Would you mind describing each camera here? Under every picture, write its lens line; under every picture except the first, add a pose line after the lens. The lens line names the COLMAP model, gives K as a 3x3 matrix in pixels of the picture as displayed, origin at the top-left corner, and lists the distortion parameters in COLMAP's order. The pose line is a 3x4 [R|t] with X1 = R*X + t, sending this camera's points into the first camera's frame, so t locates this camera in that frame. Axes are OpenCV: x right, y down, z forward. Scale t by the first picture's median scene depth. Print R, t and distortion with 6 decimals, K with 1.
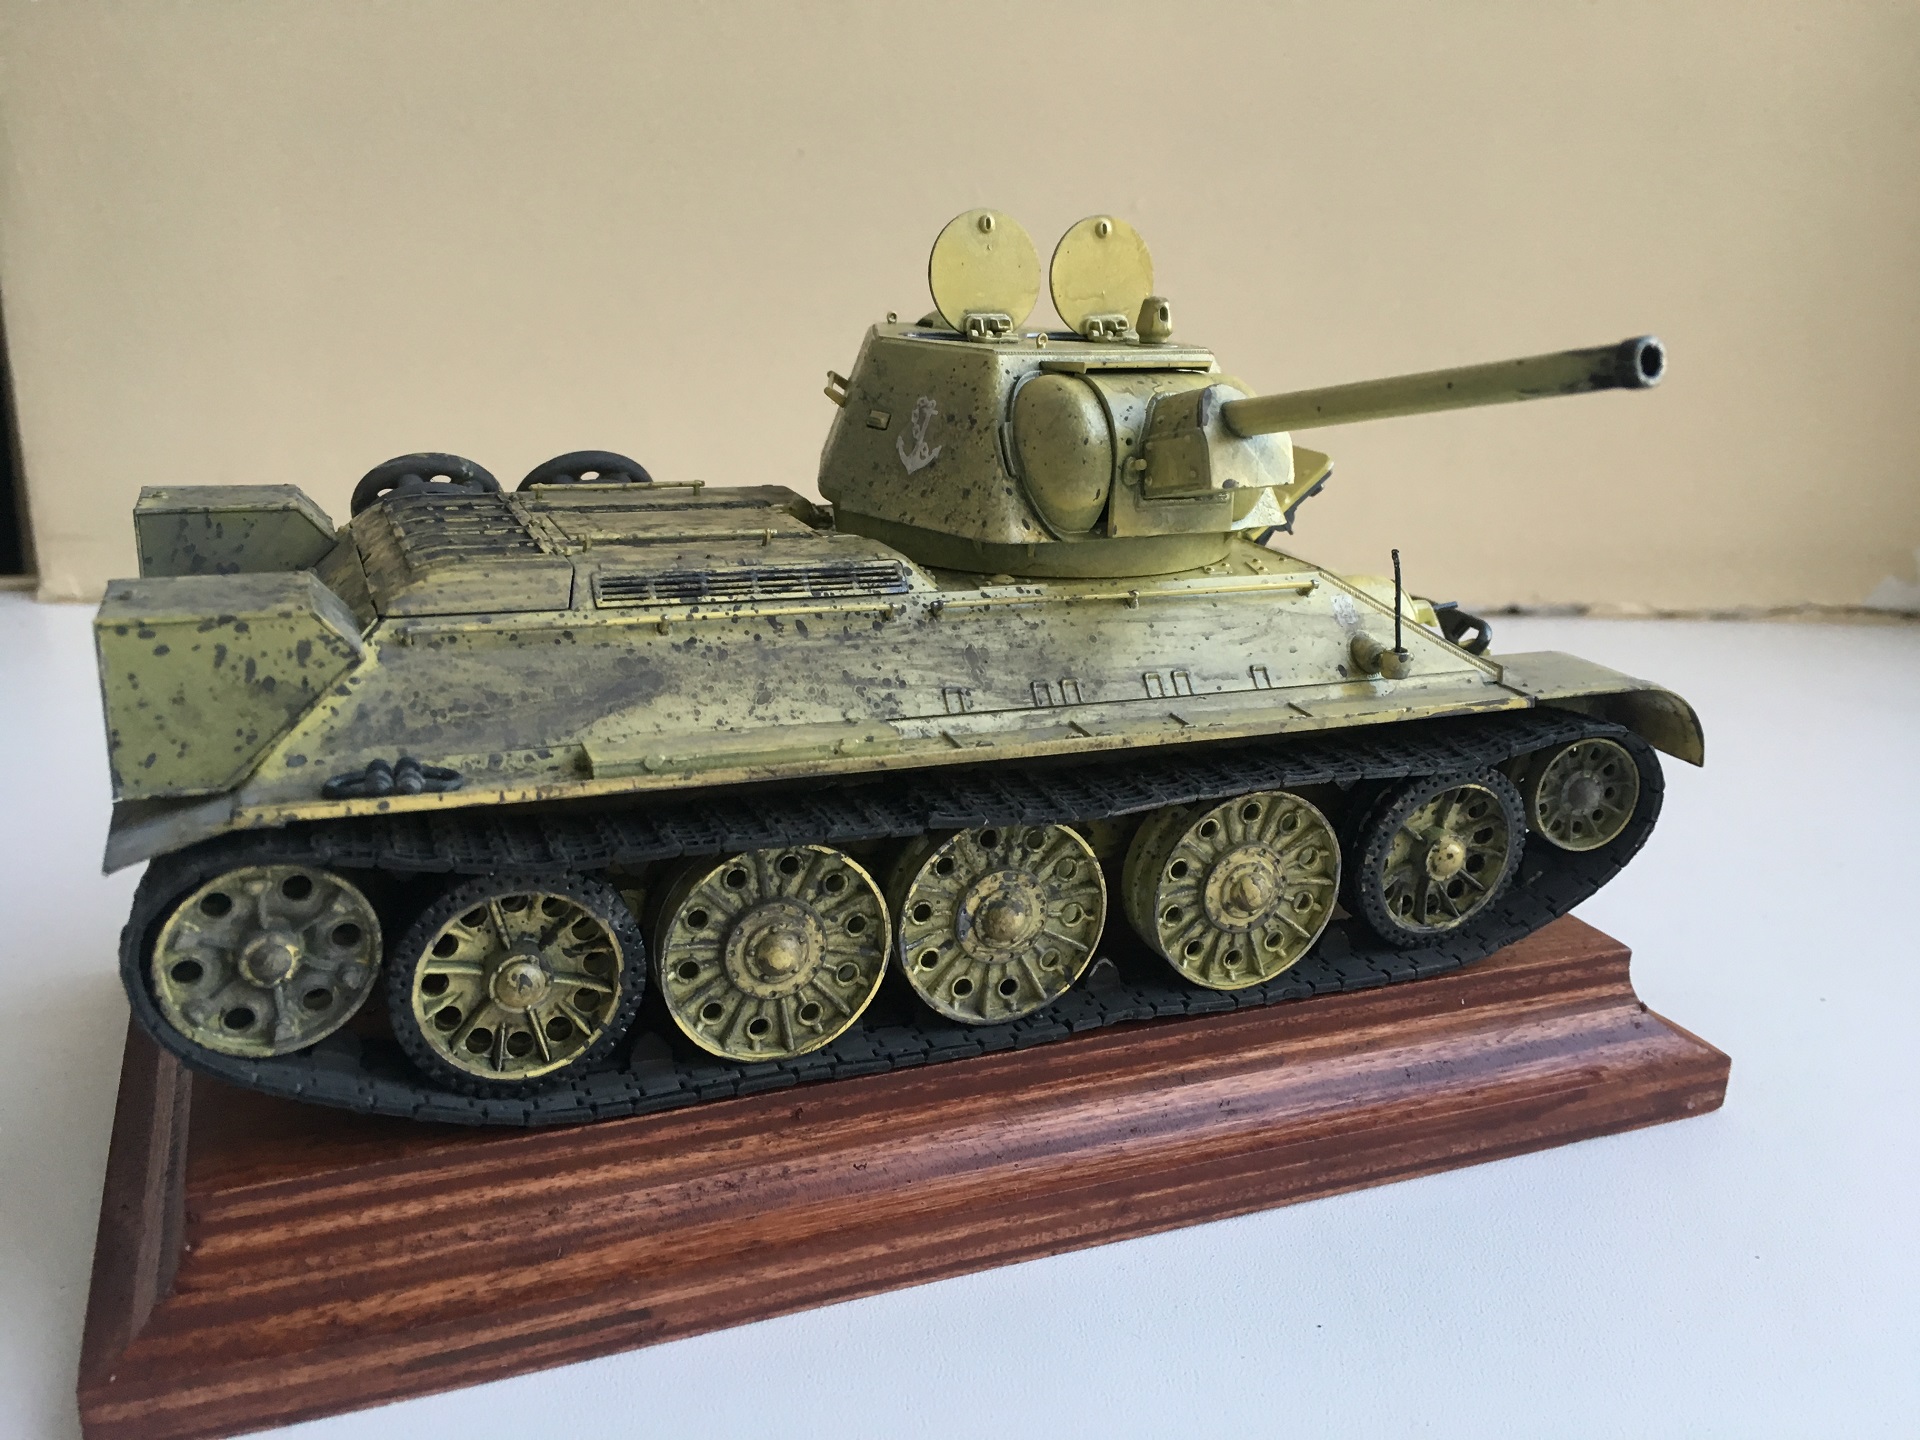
lens RADIAL K [[1615.9, 0, 958.6], [0, 1615.9, 724.5], [0, 0, 1]] dist [0.012275, -0.001469]
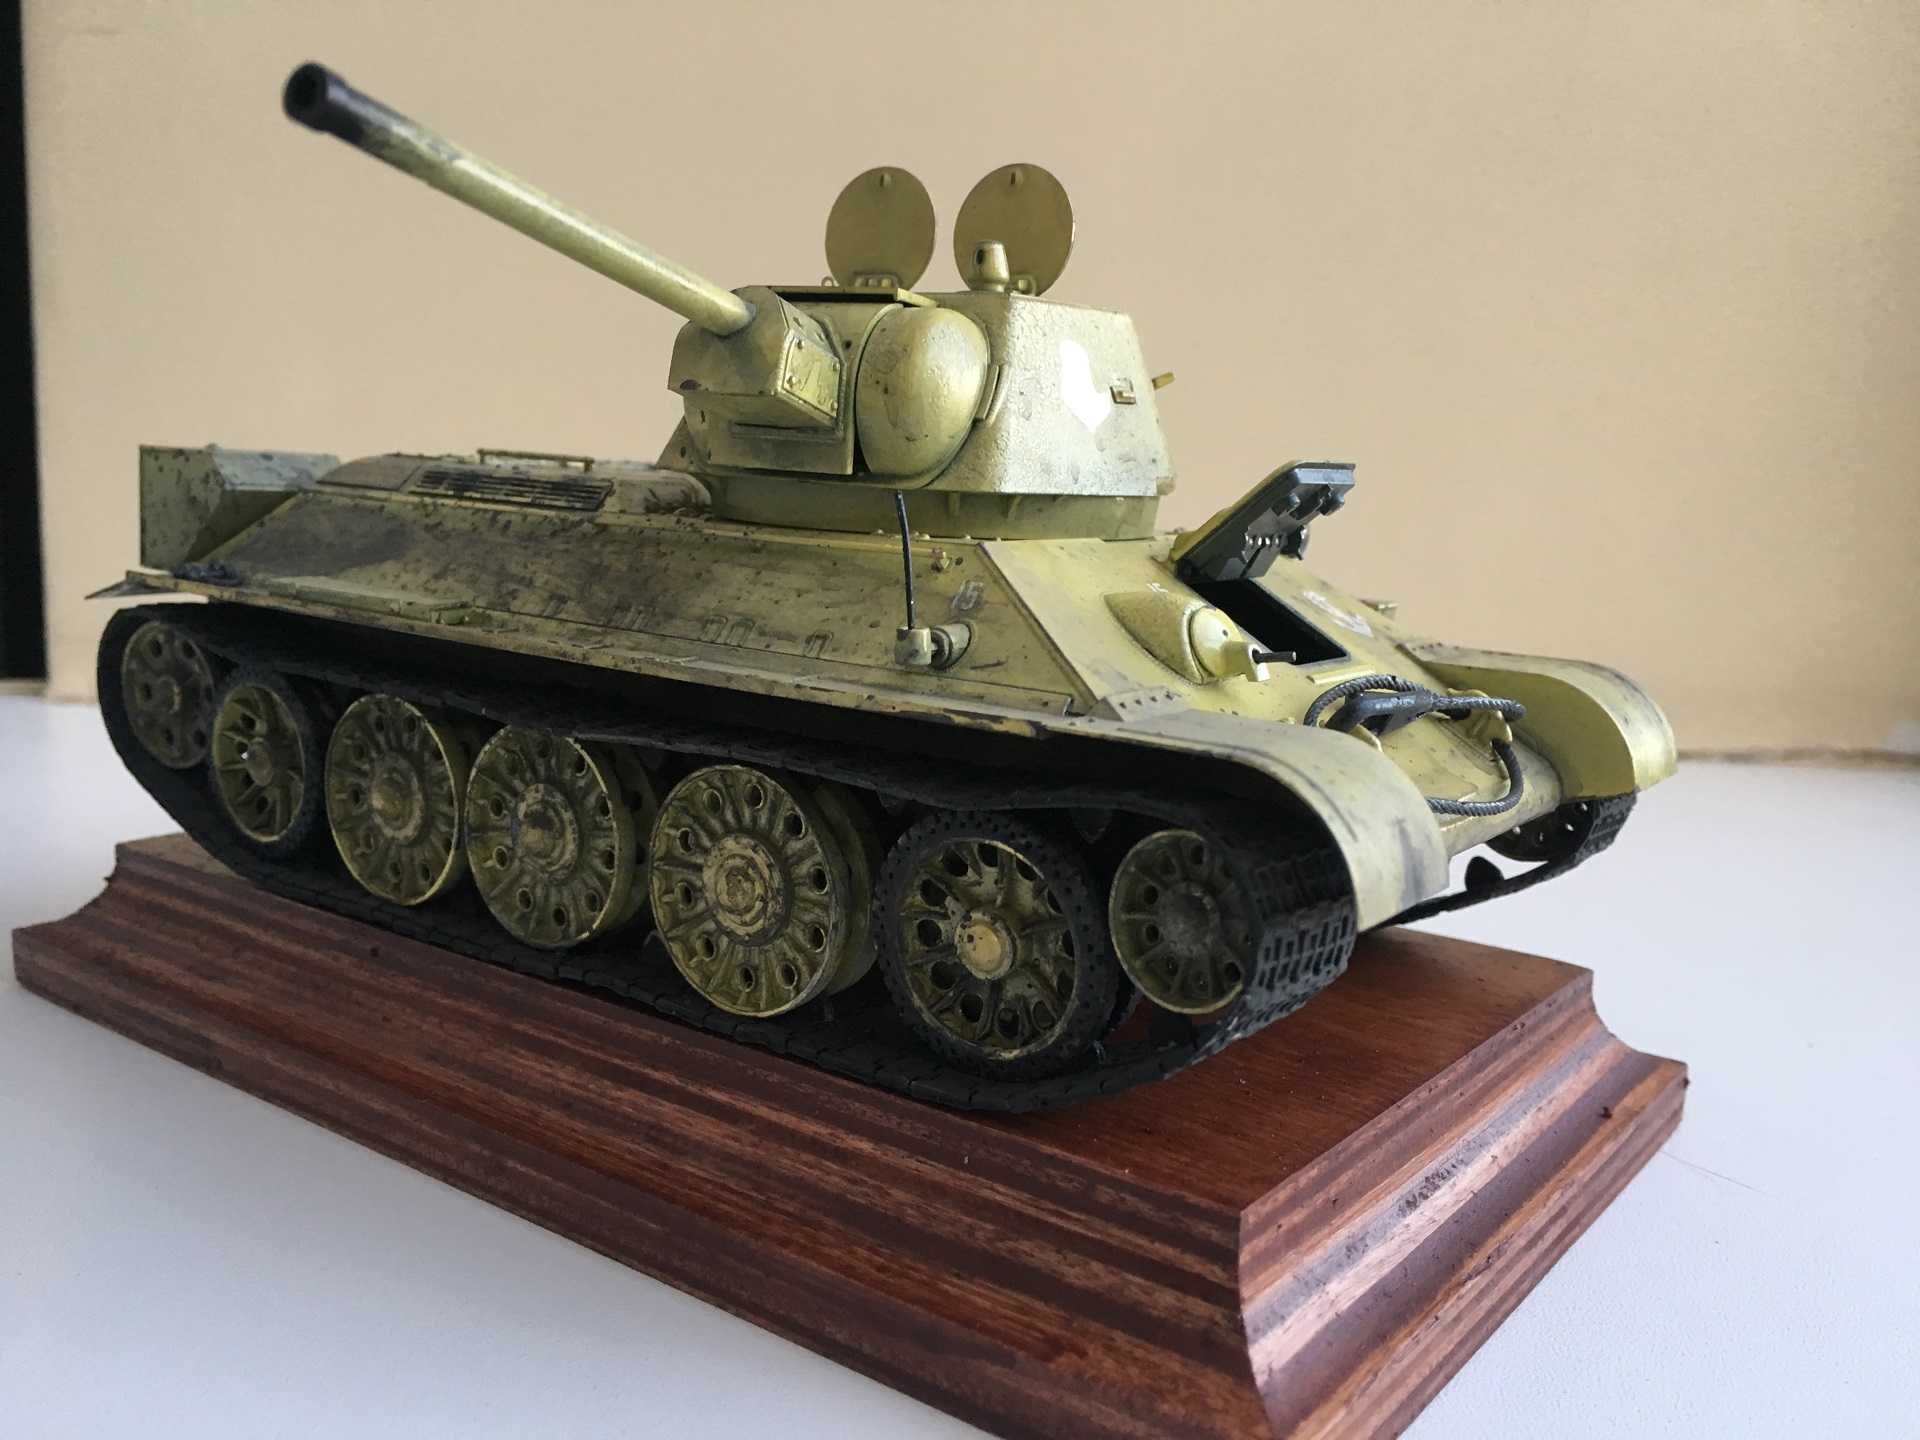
lens RADIAL K [[1615.9, 0, 960.4], [0, 1615.9, 710.4], [0, 0, 1]] dist [0.012275, -0.001469]
pose [[0.554116, 0.134588, -0.821487, 0.965103], [-0.272898, 0.961677, -0.026521, 0.005531], [0.786436, 0.238878, 0.569610, 0.629340]]
